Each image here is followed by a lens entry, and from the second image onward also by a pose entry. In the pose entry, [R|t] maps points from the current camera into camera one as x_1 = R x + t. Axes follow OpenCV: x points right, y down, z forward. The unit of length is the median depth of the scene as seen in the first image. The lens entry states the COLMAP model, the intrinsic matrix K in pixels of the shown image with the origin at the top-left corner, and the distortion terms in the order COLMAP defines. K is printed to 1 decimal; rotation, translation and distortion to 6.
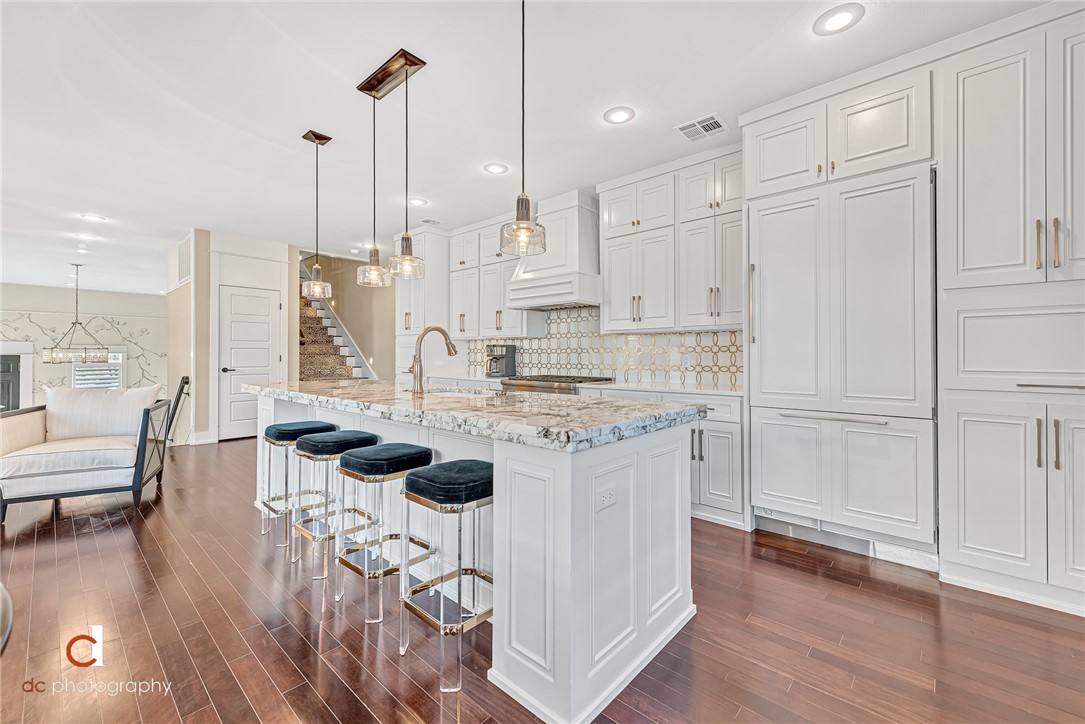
lens RADIAL K [[440.8, 0, 545.1], [0, 440.8, 353.6], [0, 0, 1]] dist [0.001753, -0.000035]
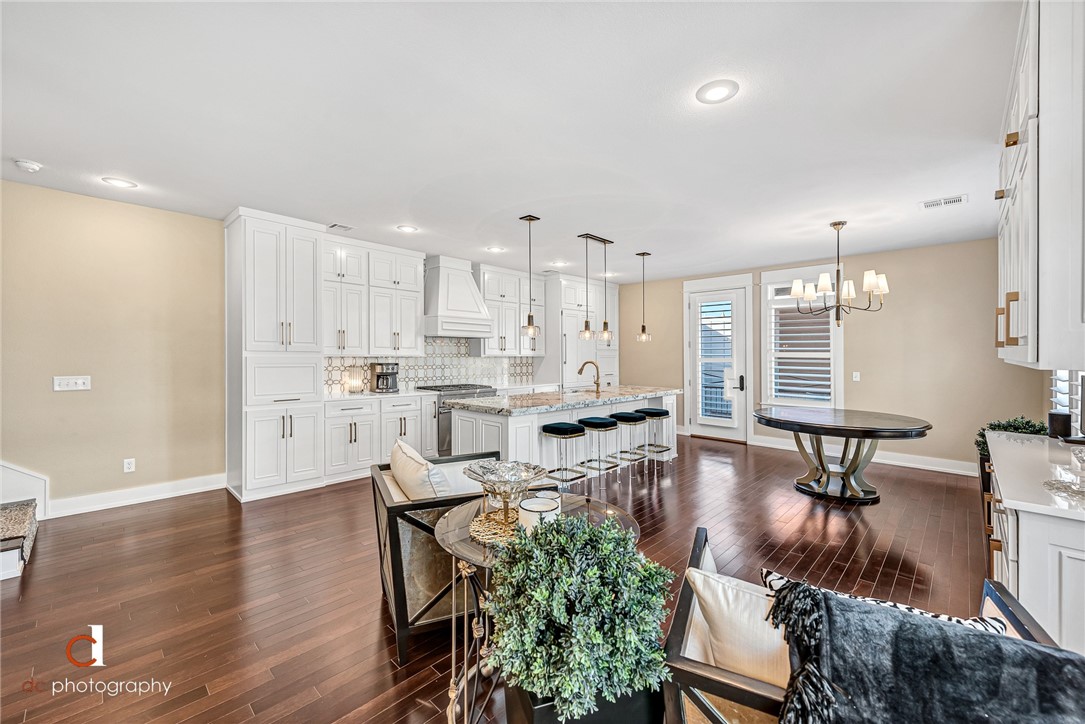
lens RADIAL K [[420.7, 0, 545.6], [0, 420.7, 352.7], [0, 0, 1]] dist [0.001201, 0.000021]
pose [[0.038573, 0.001266, 0.999255, -1.327086], [-0.011683, 0.999931, -0.000816, -0.057797], [-0.999187, -0.011643, 0.038586, 0.662744]]
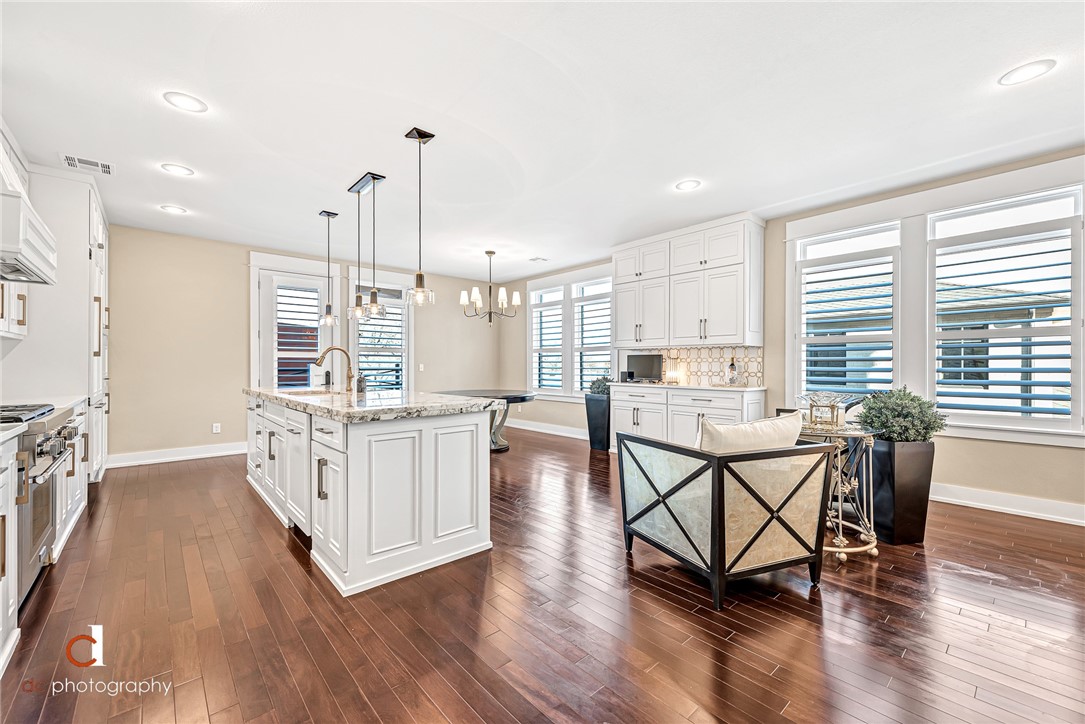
lens RADIAL K [[442.7, 0, 542.8], [0, 442.7, 368.2], [0, 0, 1]] dist [-0.037488, -0.000024]
pose [[-0.993120, -0.001308, 0.117097, -0.662859], [-0.001557, 0.999997, -0.002037, 0.008492], [-0.117094, -0.002205, -0.993118, 1.411299]]
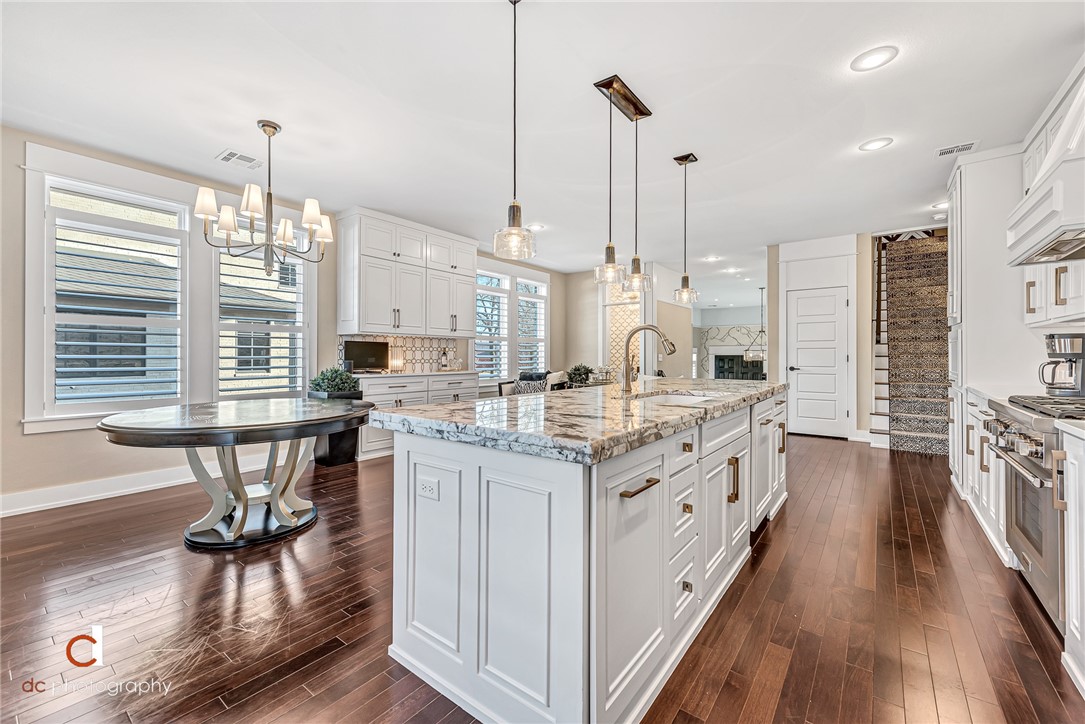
lens RADIAL K [[440.8, 0, 545.1], [0, 440.8, 353.6], [0, 0, 1]] dist [0.001753, -0.000035]
pose [[0.079442, -0.004961, -0.996827, 0.413154], [0.002935, 0.999984, -0.004743, 0.004376], [0.996835, -0.002548, 0.079456, 0.412985]]
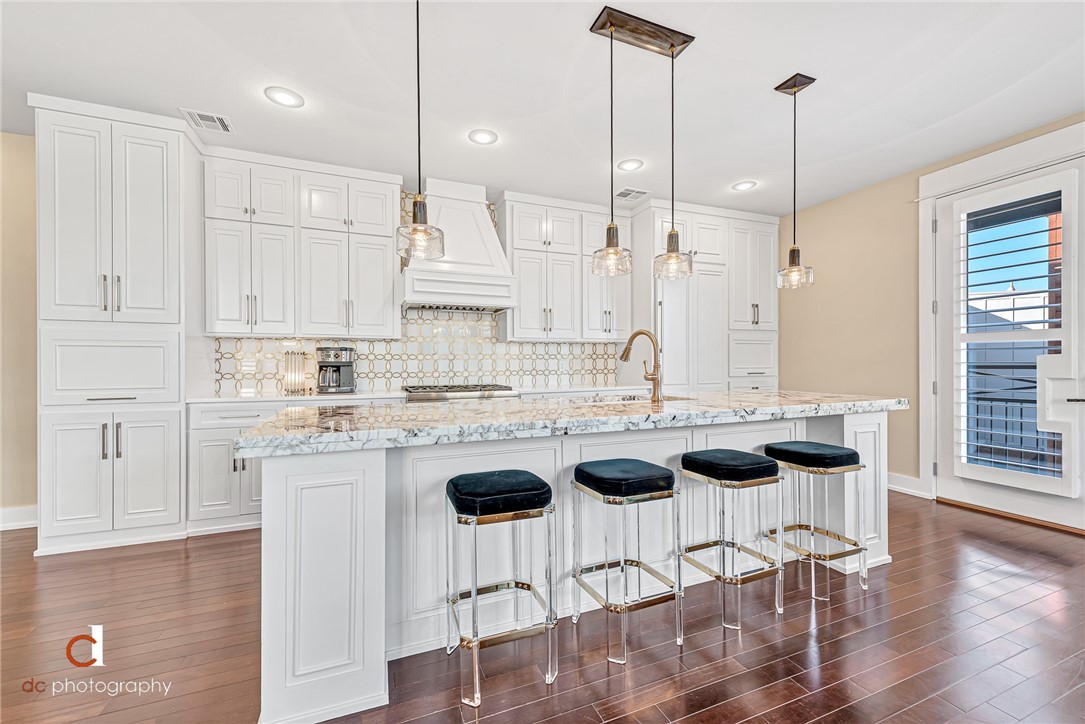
lens RADIAL K [[437.8, 0, 541.8], [0, 437.8, 370.3], [0, 0, 1]] dist [0.001347, 0.000097]
pose [[0.433379, -0.020647, 0.900975, -0.702749], [-0.000007, 0.999737, 0.022914, 0.000343], [-0.901212, -0.009937, 0.433265, 0.463929]]
